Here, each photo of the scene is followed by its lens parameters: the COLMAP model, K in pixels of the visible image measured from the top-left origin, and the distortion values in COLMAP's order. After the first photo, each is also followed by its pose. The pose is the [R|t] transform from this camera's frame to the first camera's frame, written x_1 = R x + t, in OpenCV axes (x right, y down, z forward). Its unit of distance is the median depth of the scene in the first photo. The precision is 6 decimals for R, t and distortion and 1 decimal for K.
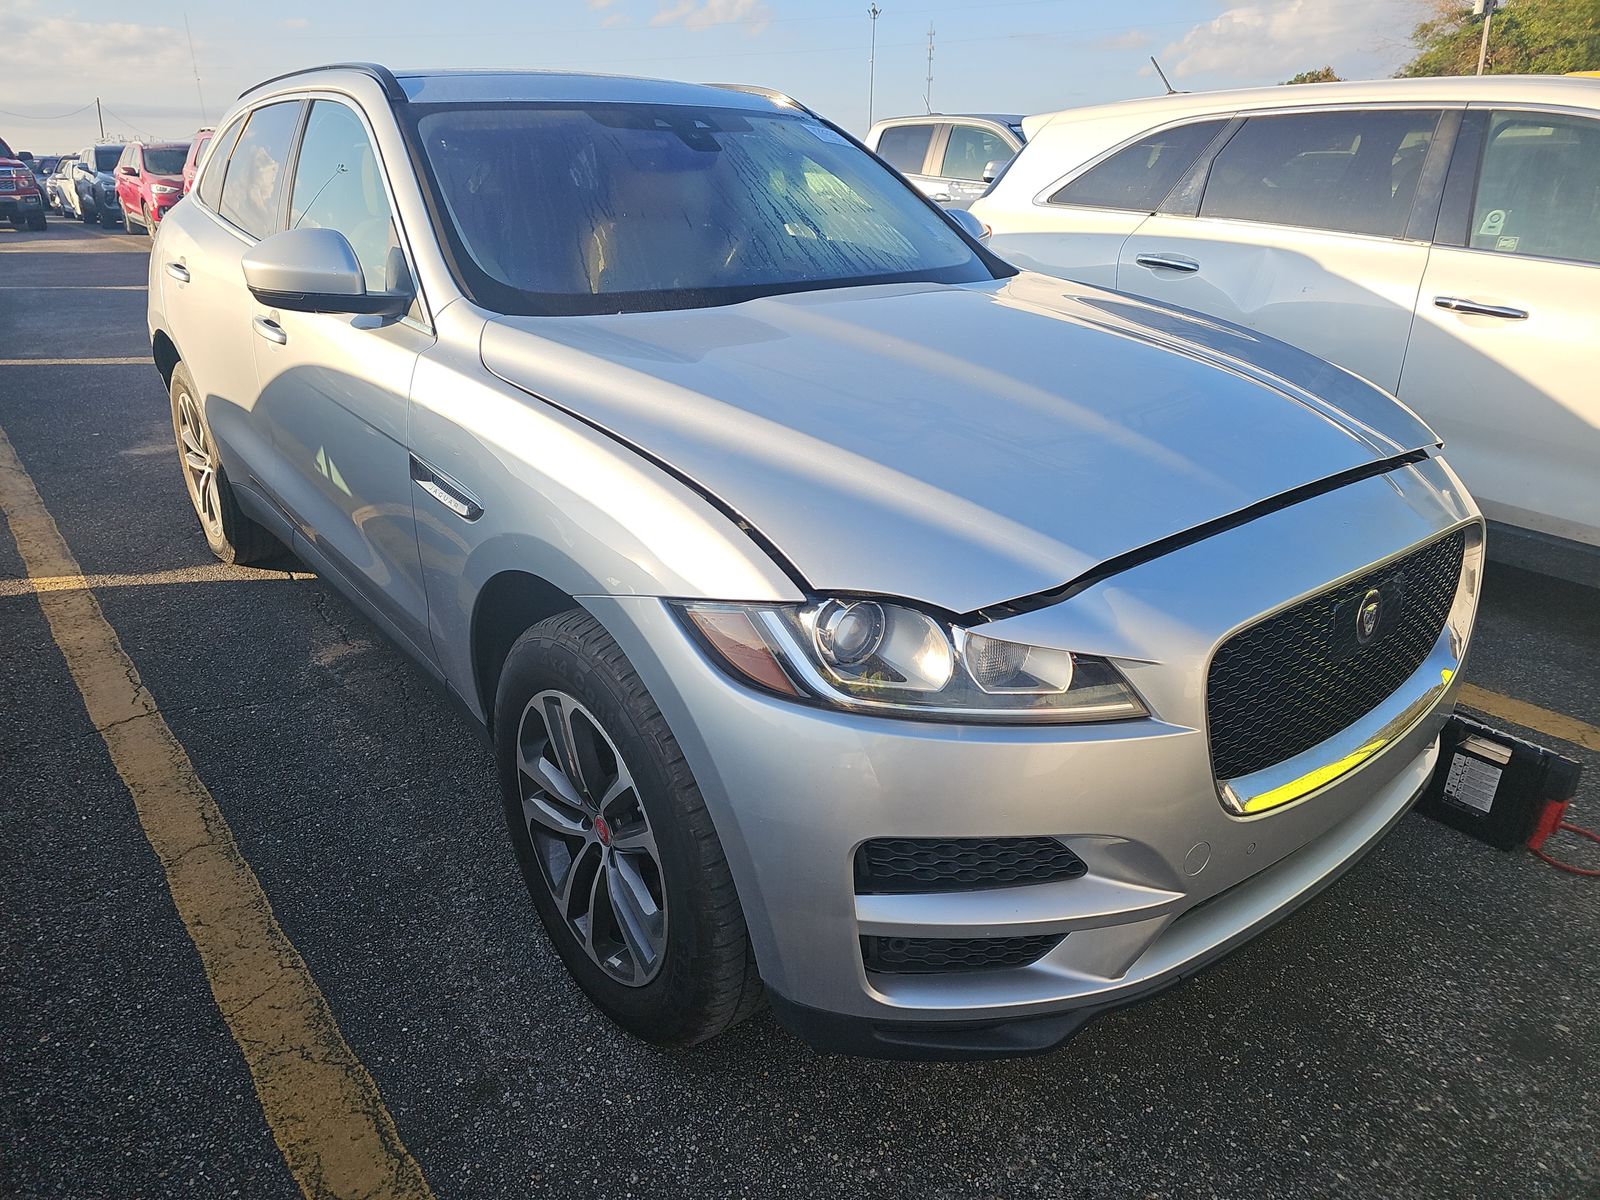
lens RADIAL K [[1050.1, 0, 795.6], [0, 1050.1, 594.2], [0, 0, 1]] dist [0.036350, -0.023352]
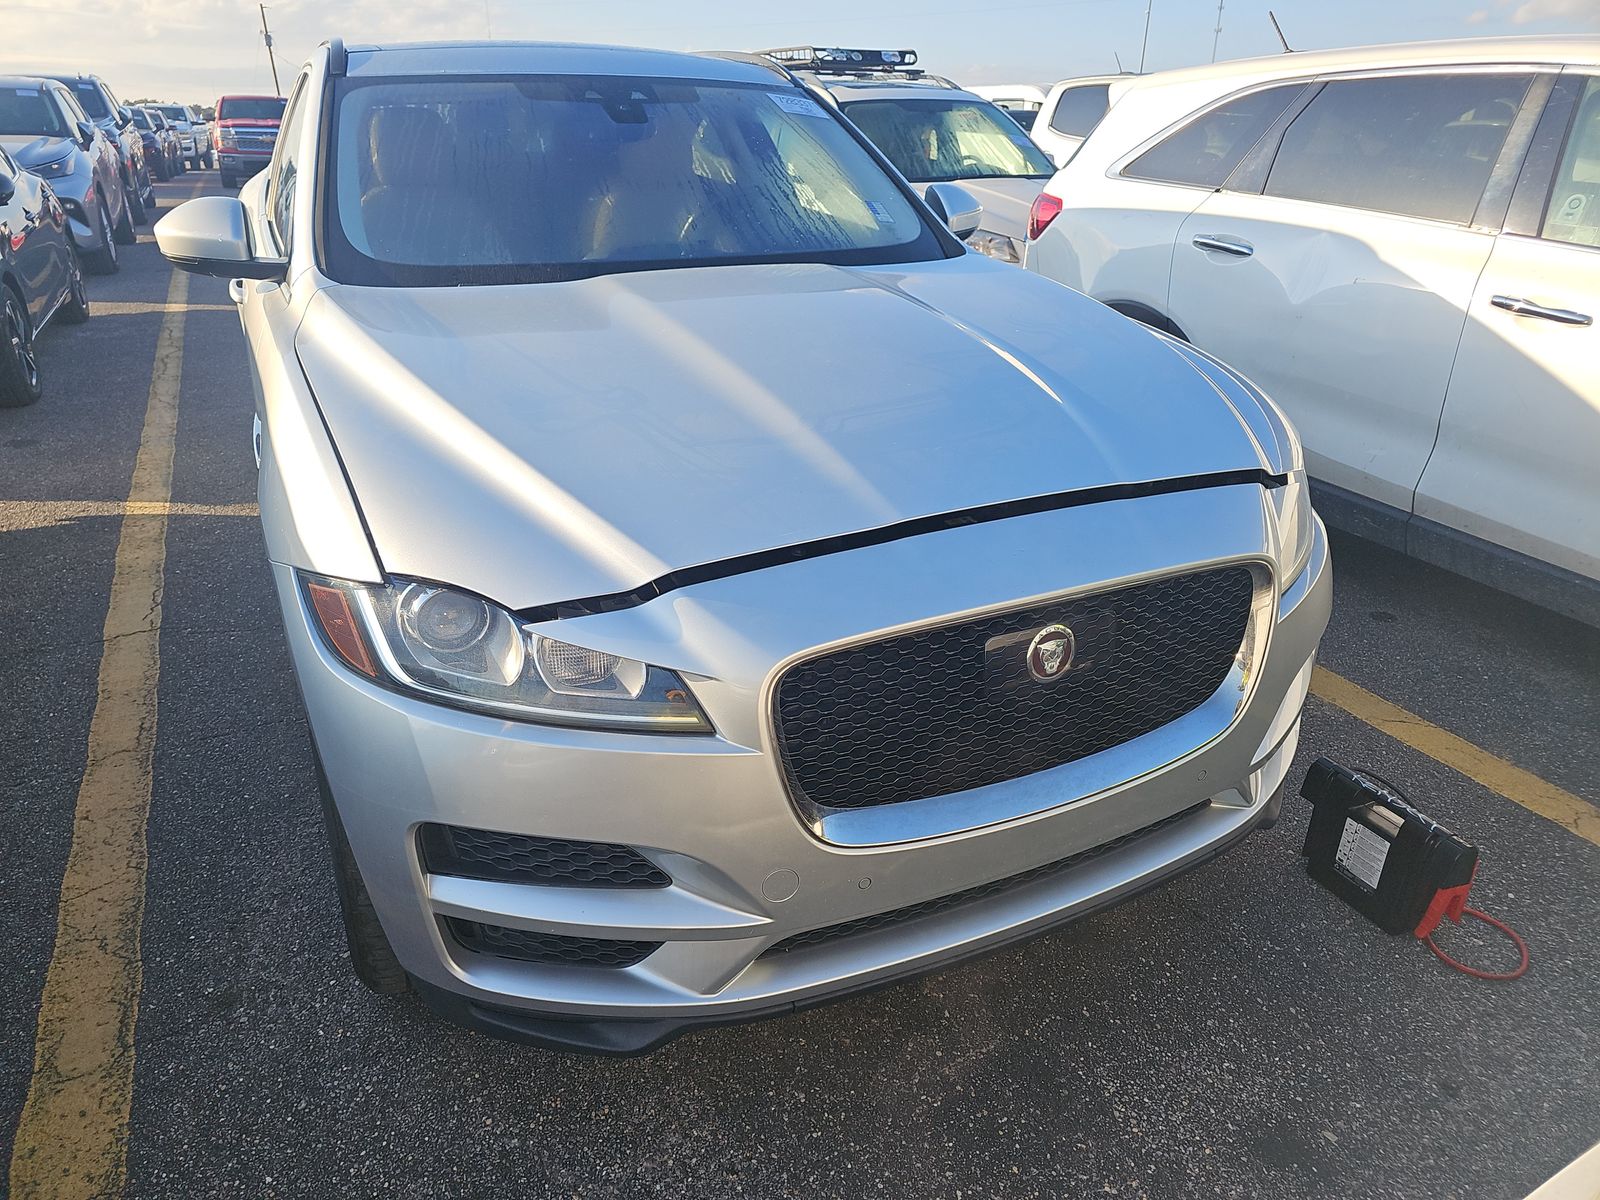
lens RADIAL K [[1050.1, 0, 796.6], [0, 1050.1, 608.9], [0, 0, 1]] dist [0.036350, -0.023352]
pose [[0.975465, 0.093771, -0.199187, 0.388881], [-0.085241, 0.995055, 0.050994, -0.035496], [0.202984, -0.032764, 0.978634, 0.051246]]
